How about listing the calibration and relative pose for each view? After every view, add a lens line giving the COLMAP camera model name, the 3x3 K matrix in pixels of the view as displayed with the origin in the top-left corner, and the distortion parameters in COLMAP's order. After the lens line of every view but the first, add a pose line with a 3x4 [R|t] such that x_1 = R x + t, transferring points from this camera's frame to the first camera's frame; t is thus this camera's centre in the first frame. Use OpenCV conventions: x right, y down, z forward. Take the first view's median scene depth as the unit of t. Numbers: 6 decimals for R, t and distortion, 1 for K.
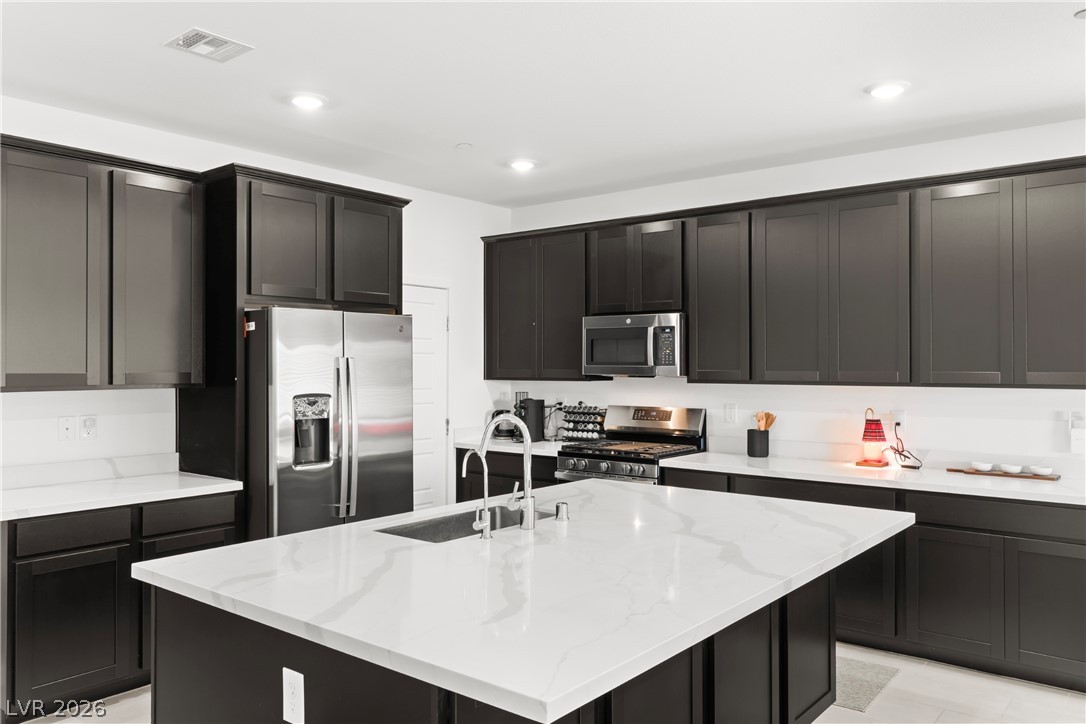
lens RADIAL K [[828.1, 0, 535.7], [0, 828.1, 357.2], [0, 0, 1]] dist [0.016337, 0.000611]
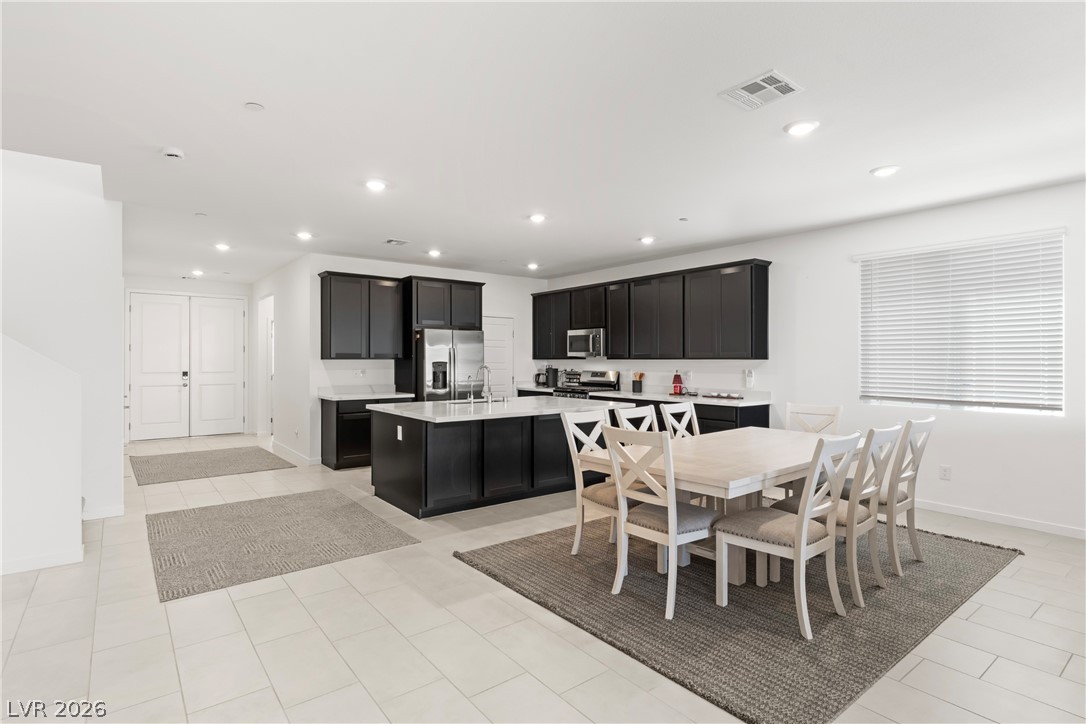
lens RADIAL K [[546.7, 0, 543.2], [0, 546.7, 360.4], [0, 0, 1]] dist [0.000088, 0.000425]
pose [[0.976938, 0.001028, -0.213520, 0.353255], [0.001092, 0.999951, 0.009812, 0.019614], [0.213520, -0.009819, 0.976889, -0.522687]]
